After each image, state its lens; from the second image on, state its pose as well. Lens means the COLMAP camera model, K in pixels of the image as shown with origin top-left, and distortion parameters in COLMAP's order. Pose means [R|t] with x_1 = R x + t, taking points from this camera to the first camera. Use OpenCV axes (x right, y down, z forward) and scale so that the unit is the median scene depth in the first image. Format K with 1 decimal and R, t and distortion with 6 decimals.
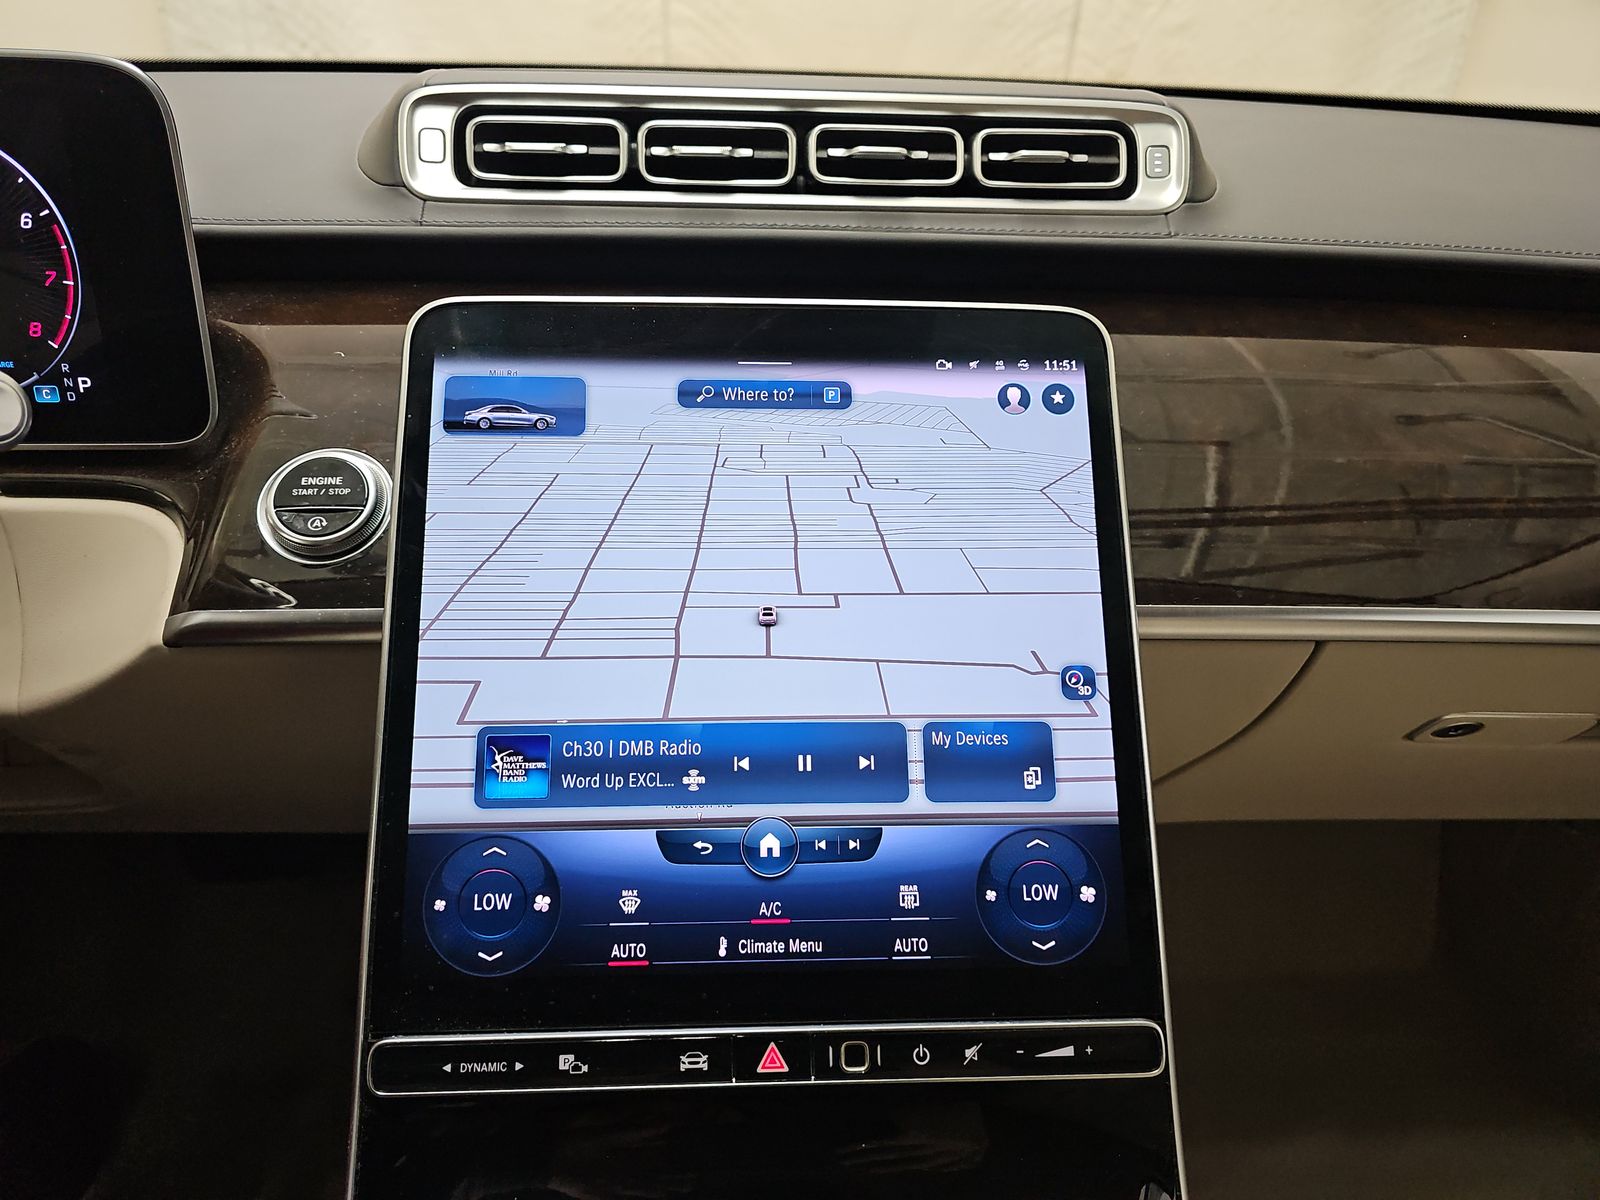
lens RADIAL K [[1041.3, 0, 785.2], [0, 1041.3, 588.8], [0, 0, 1]] dist [0.039254, -0.036694]
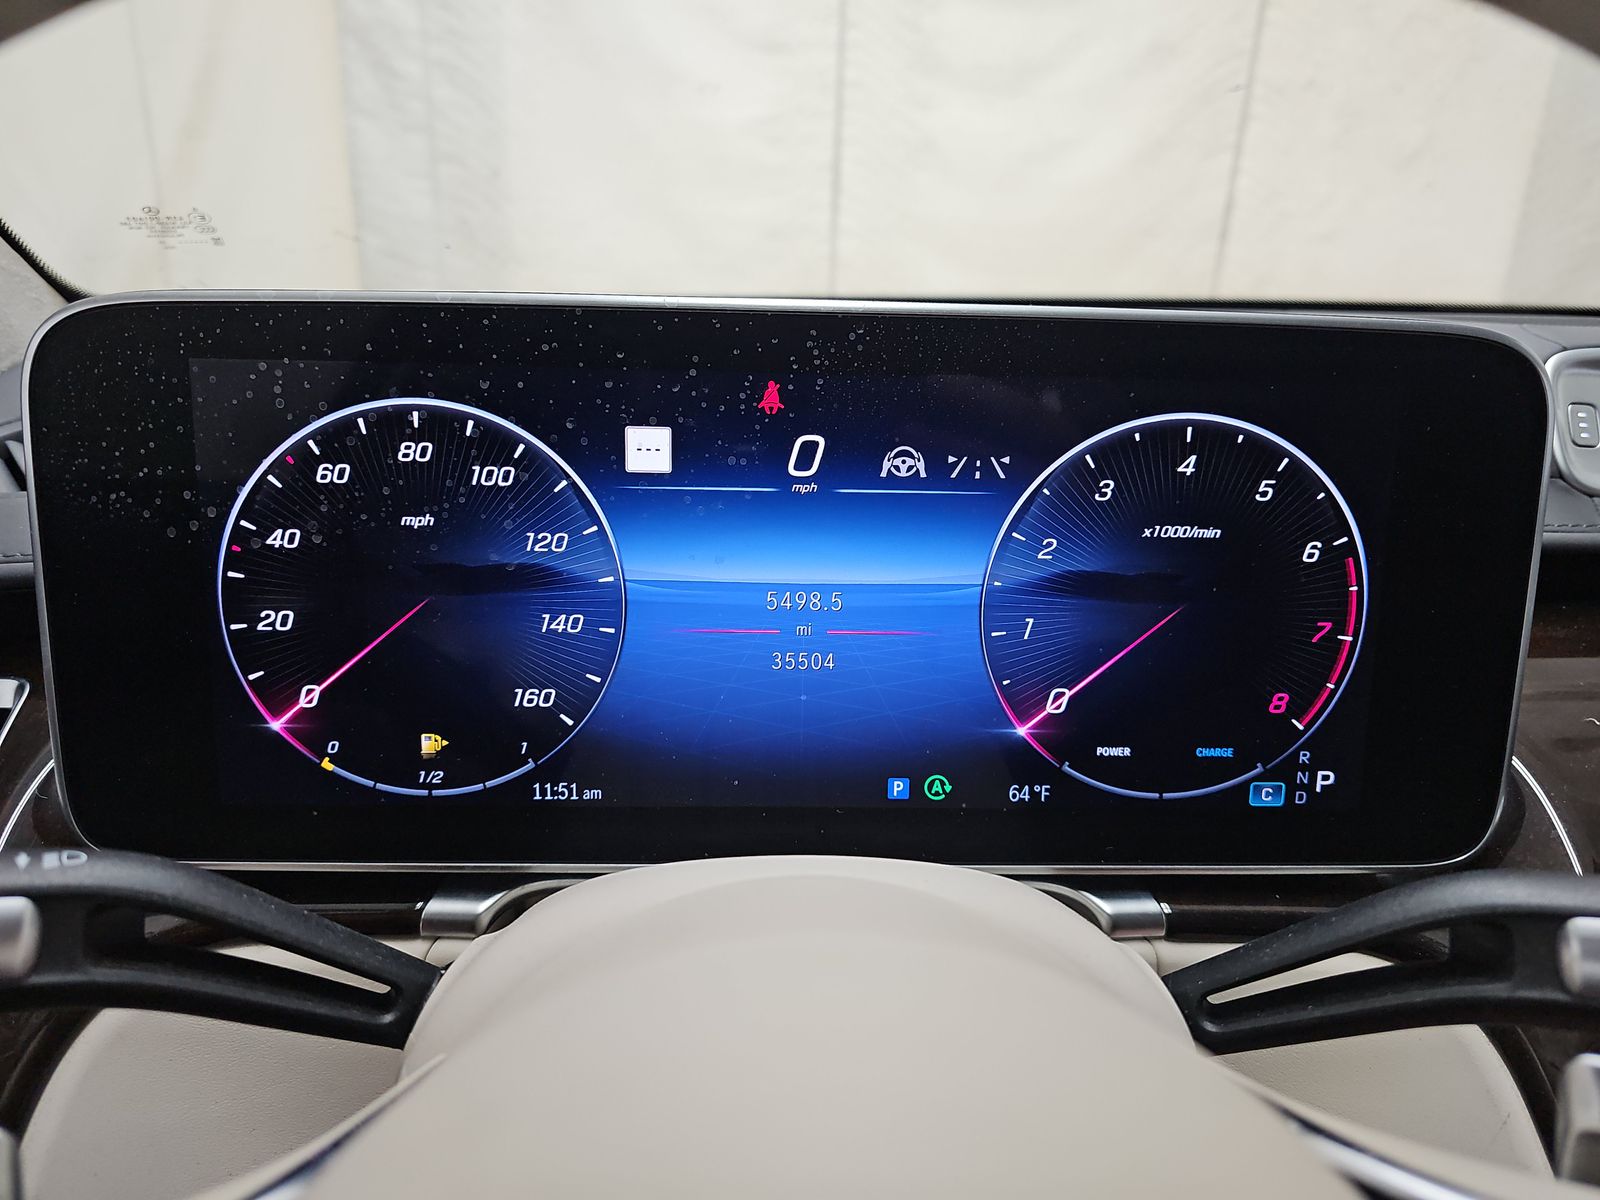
lens RADIAL K [[1041.3, 0, 793.0], [0, 1041.3, 563.0], [0, 0, 1]] dist [0.039254, -0.036694]
pose [[0.999271, 0.010382, -0.036731, -1.071476], [-0.016876, 0.983302, -0.181199, -0.222685], [0.034236, 0.181687, 0.982760, 0.335941]]
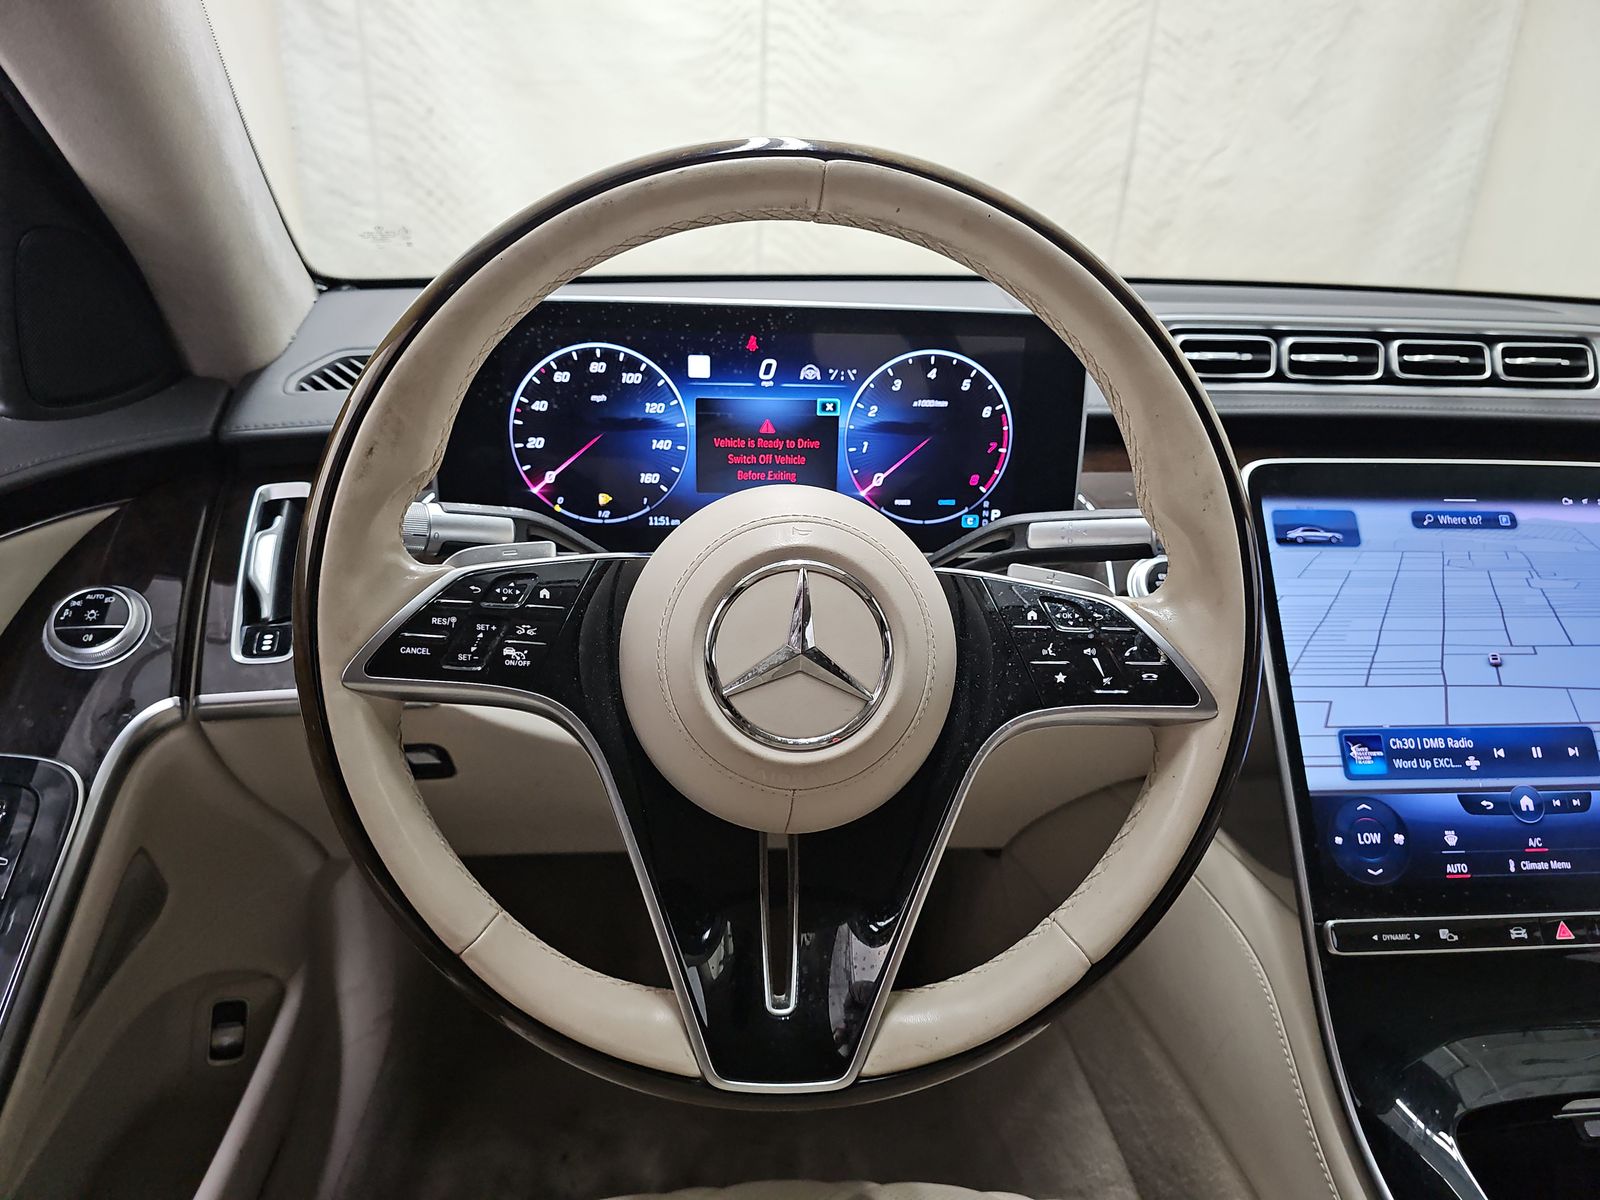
lens RADIAL K [[1041.3, 0, 804.7], [0, 1041.3, 606.1], [0, 0, 1]] dist [0.039254, -0.036694]
pose [[0.999110, -0.004002, 0.041995, -1.100207], [0.007573, 0.996332, -0.085237, 0.071048], [-0.041500, 0.085479, 0.995475, -0.532641]]
